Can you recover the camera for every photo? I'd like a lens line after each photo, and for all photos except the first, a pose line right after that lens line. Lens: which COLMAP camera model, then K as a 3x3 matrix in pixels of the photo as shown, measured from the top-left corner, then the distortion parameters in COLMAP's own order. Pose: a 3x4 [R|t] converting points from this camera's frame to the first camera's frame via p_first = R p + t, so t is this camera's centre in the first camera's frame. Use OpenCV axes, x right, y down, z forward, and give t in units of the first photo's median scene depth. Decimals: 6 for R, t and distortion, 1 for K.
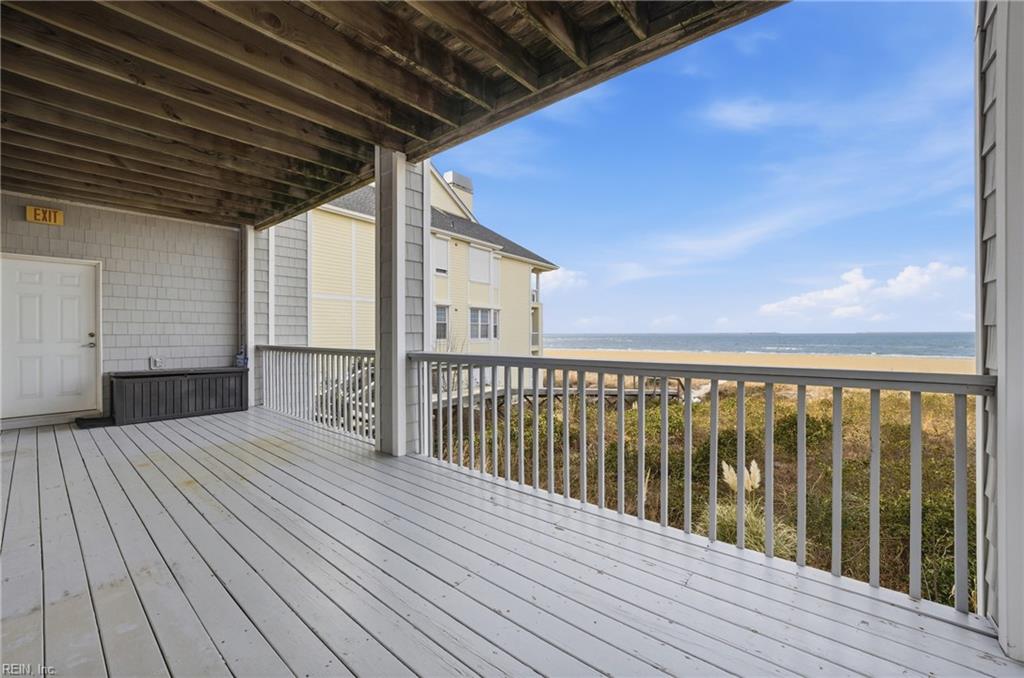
lens RADIAL K [[417.8, 0, 506.9], [0, 417.8, 341.3], [0, 0, 1]] dist [-0.002712, 0.000035]
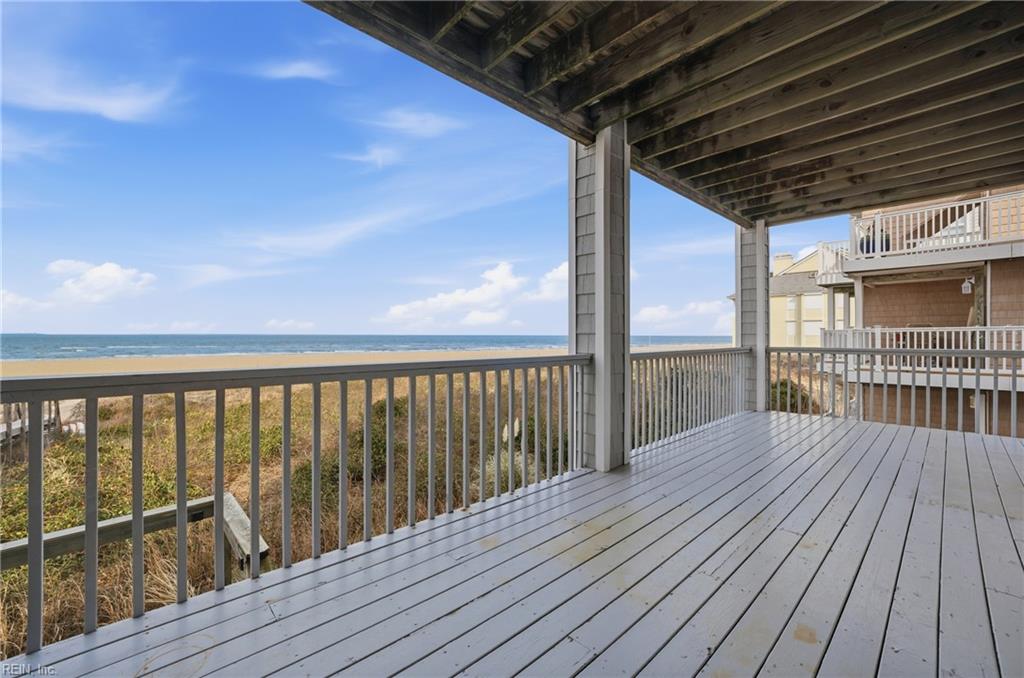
lens RADIAL K [[417.8, 0, 506.9], [0, 417.8, 341.3], [0, 0, 1]] dist [-0.002712, 0.000035]
pose [[0.094336, 0.003353, 0.995535, -0.942741], [0.009026, 0.999950, -0.004223, -0.001338], [-0.995500, 0.009384, 0.094301, 0.897490]]
